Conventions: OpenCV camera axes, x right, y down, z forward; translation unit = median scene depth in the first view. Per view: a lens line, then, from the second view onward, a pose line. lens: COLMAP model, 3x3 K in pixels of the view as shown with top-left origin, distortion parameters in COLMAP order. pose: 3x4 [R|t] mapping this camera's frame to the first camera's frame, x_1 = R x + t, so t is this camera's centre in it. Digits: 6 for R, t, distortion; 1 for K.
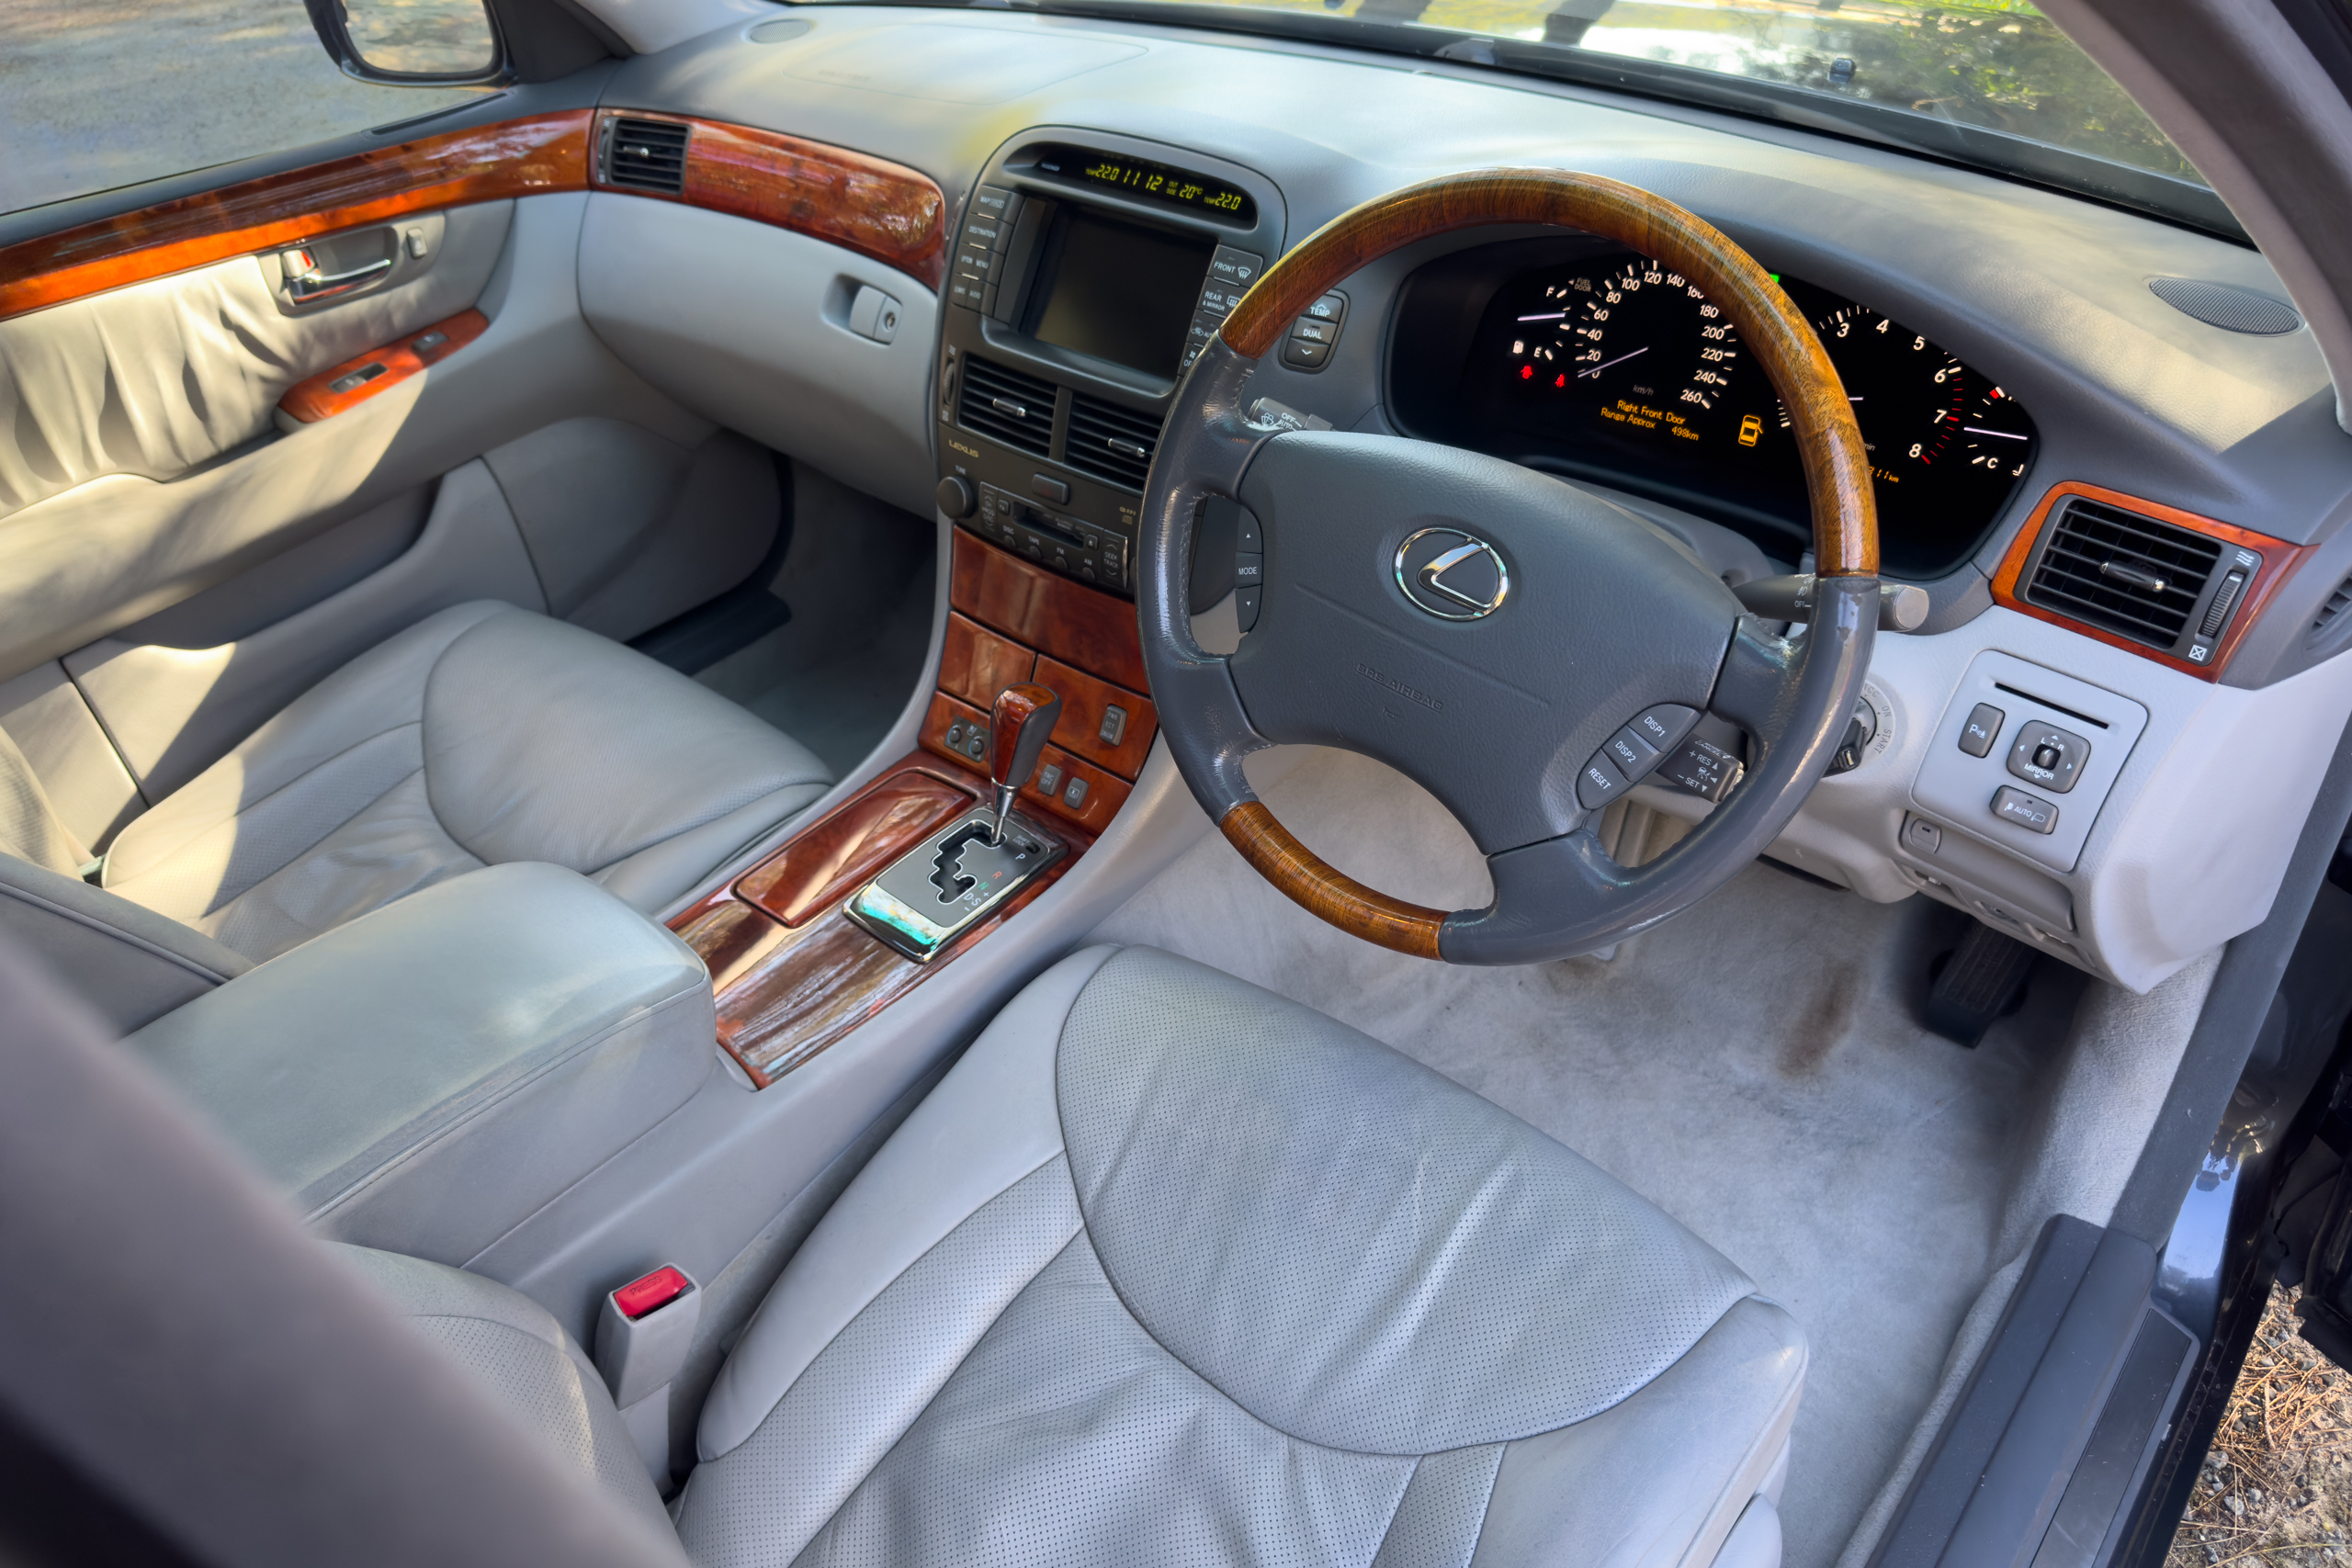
lens RADIAL K [[1644.2, 0, 1176.0], [0, 1644.2, 784.0], [0, 0, 1]] dist [0.058535, -0.000820]
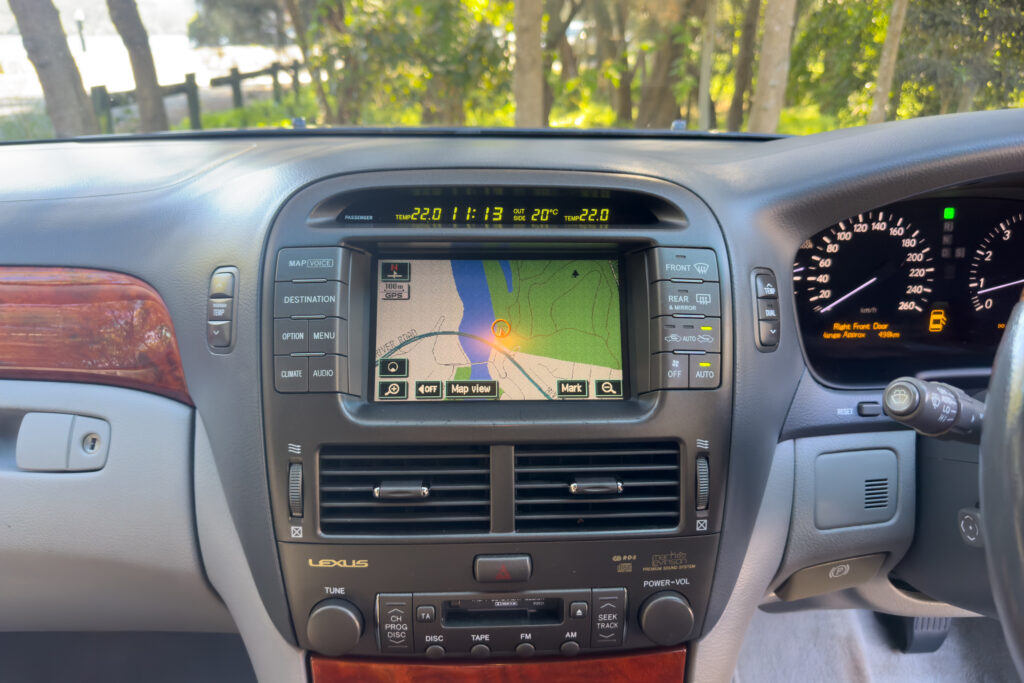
lens RADIAL K [[715.9, 0, 512.0], [0, 715.9, 341.5], [0, 0, 1]] dist [0.058535, -0.000820]
pose [[0.733831, -0.215701, 0.644178, -0.290917], [0.378267, 0.917391, -0.123727, -0.248737], [-0.564275, 0.334466, 0.754802, 0.732401]]
